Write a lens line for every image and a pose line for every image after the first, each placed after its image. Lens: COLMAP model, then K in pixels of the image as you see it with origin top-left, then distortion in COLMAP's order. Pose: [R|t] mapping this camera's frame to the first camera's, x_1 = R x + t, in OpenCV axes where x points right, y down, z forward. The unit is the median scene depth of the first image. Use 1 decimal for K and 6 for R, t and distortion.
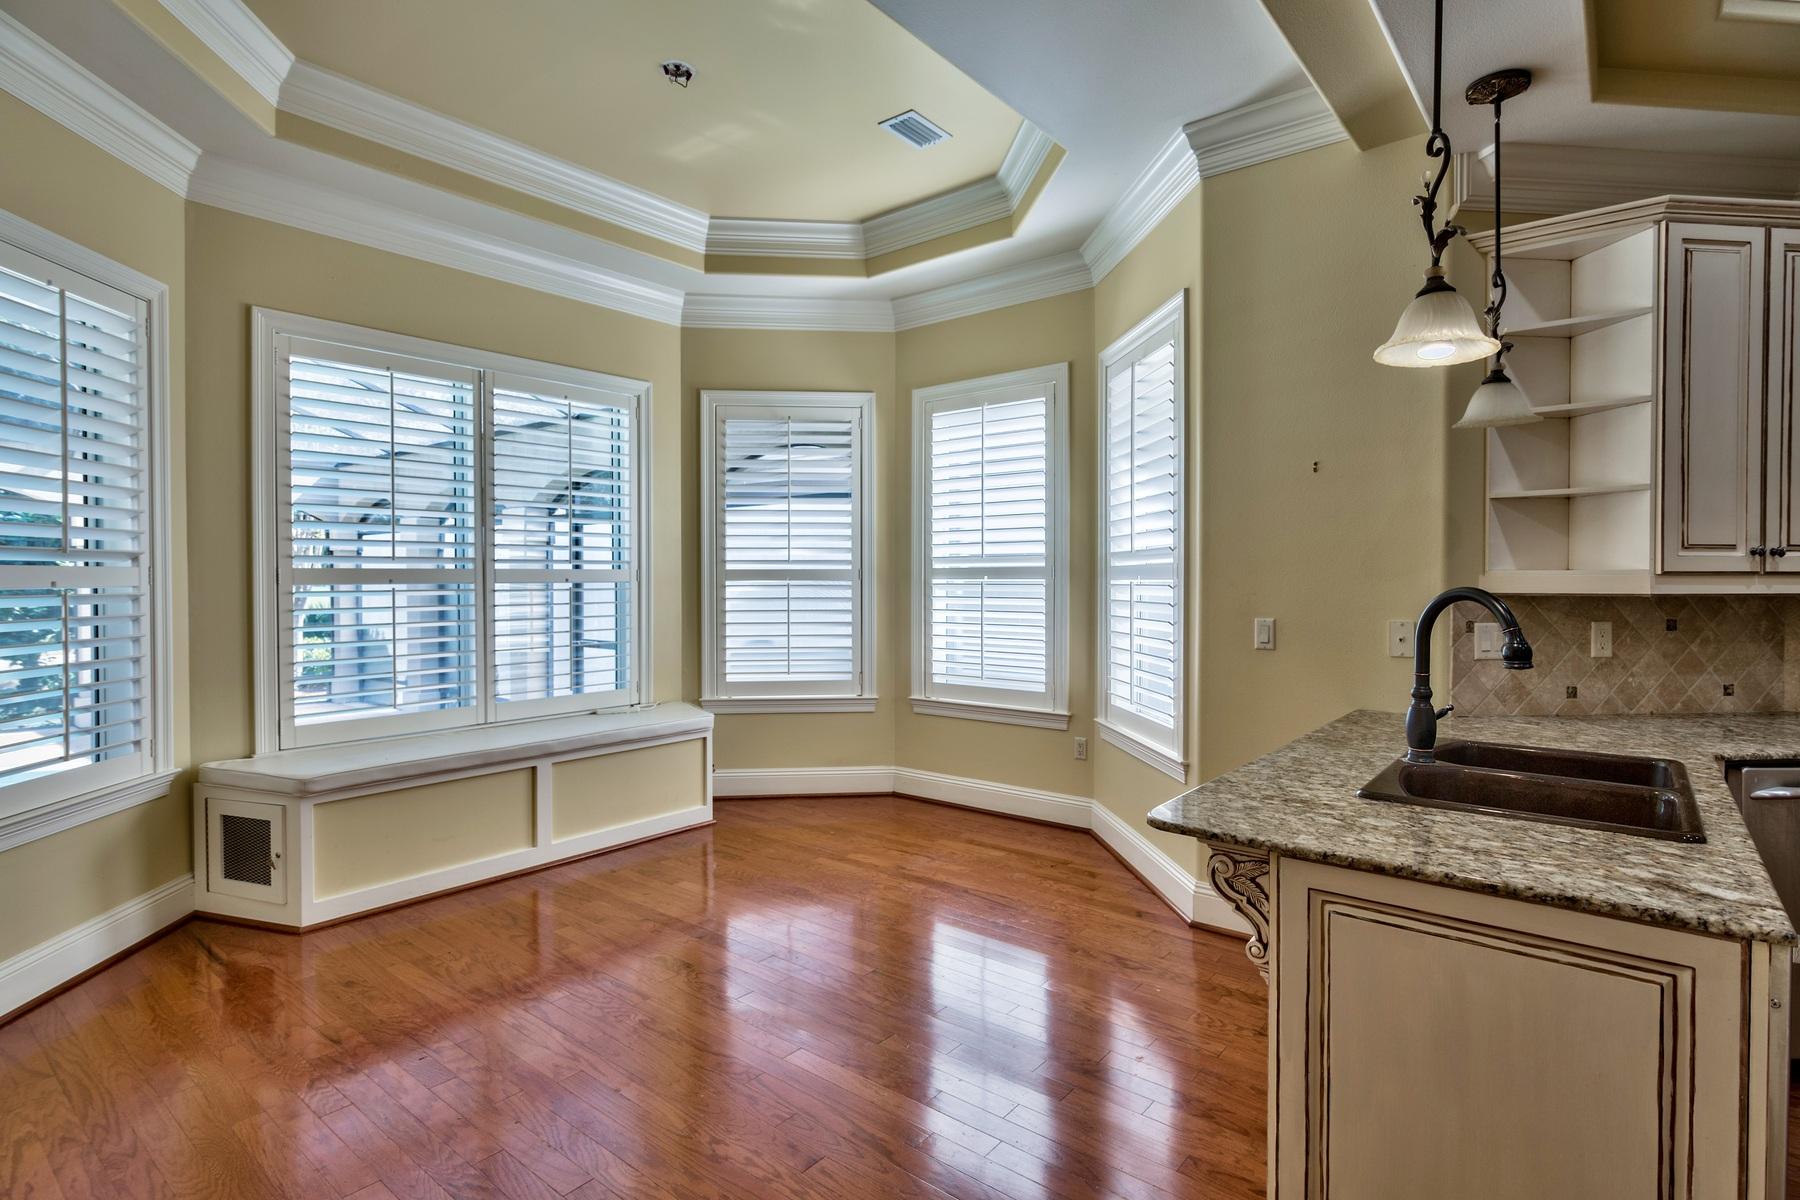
lens RADIAL K [[901.5, 0, 904.2], [0, 901.5, 577.1], [0, 0, 1]] dist [-0.005245, -0.000358]
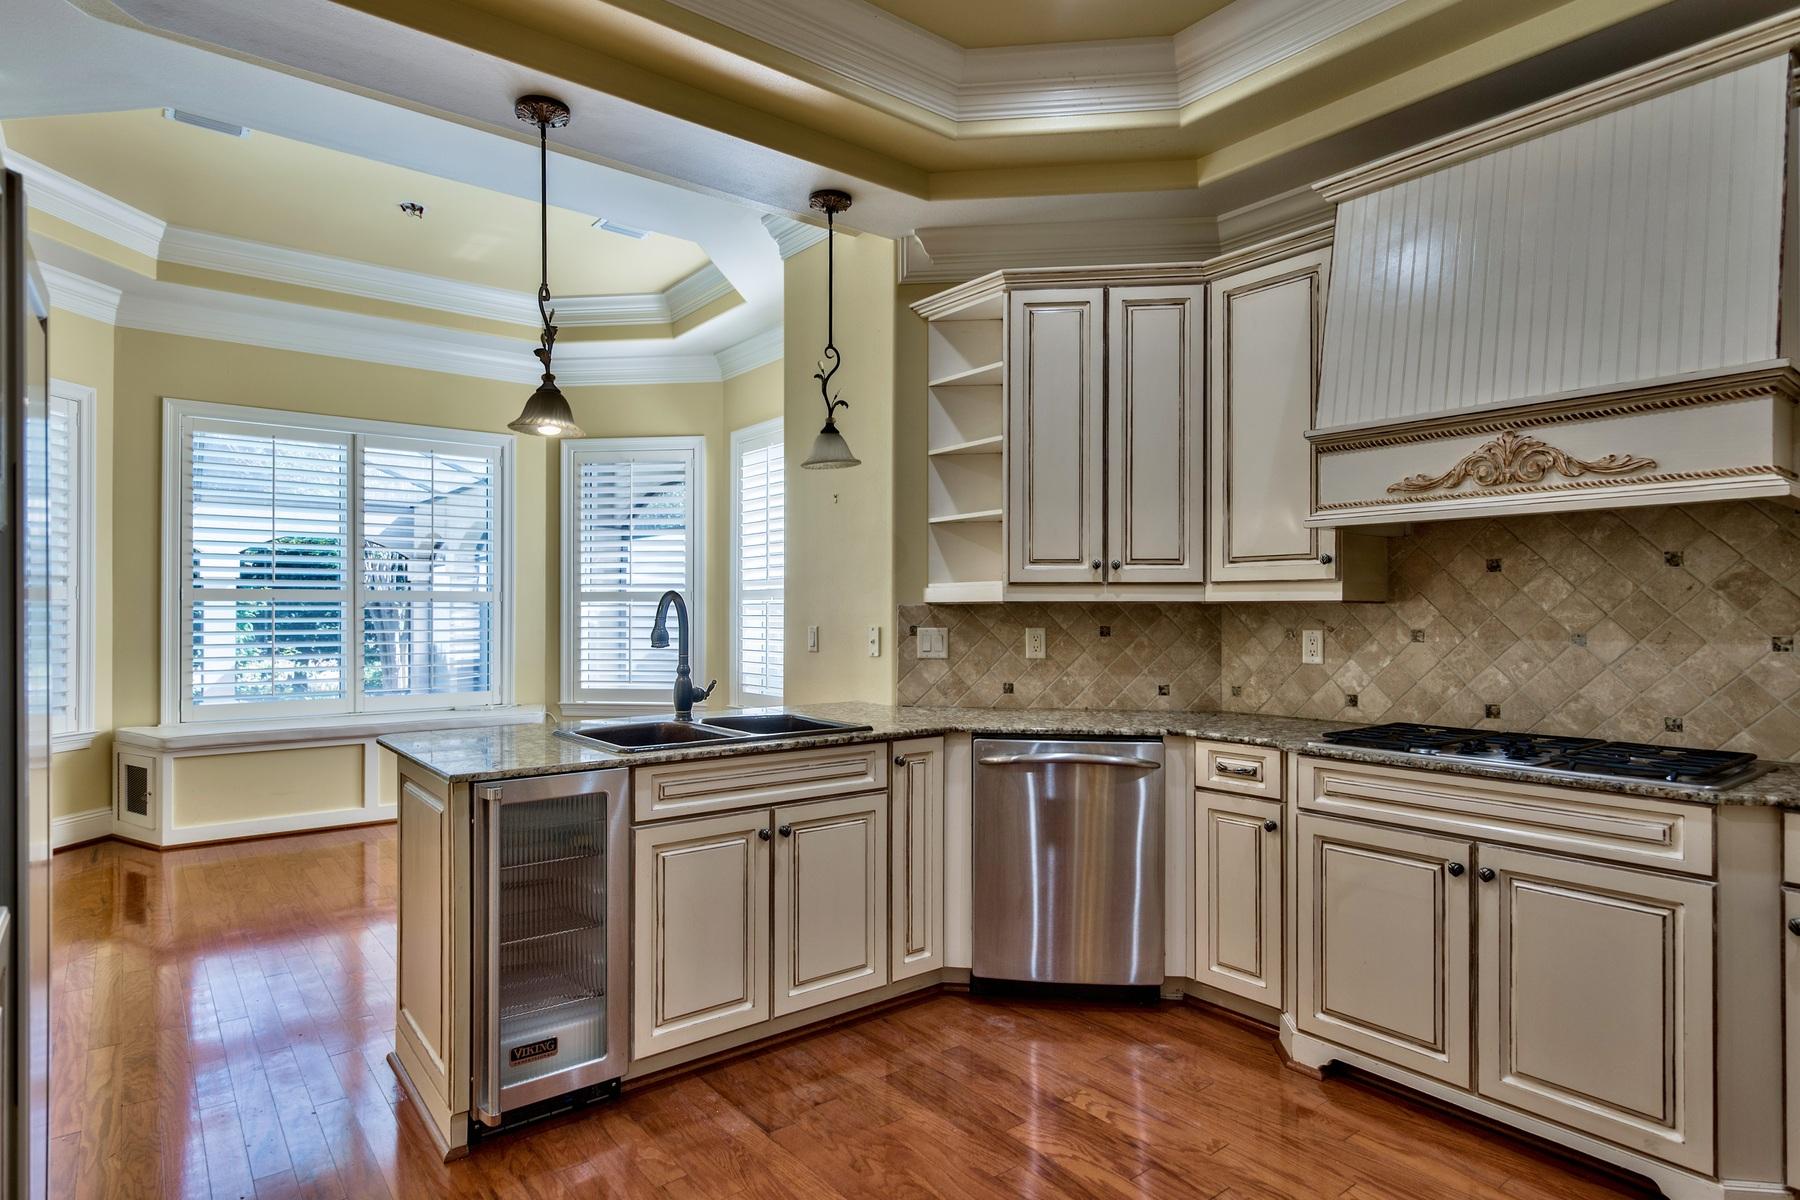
lens RADIAL K [[982.1, 0, 896.7], [0, 982.1, 589.2], [0, 0, 1]] dist [0.002722, -0.000690]
pose [[0.975436, -0.002460, -0.220271, 0.766987], [-0.002756, 0.999723, -0.023370, 0.026348], [0.220267, 0.023403, 0.975159, -0.235940]]
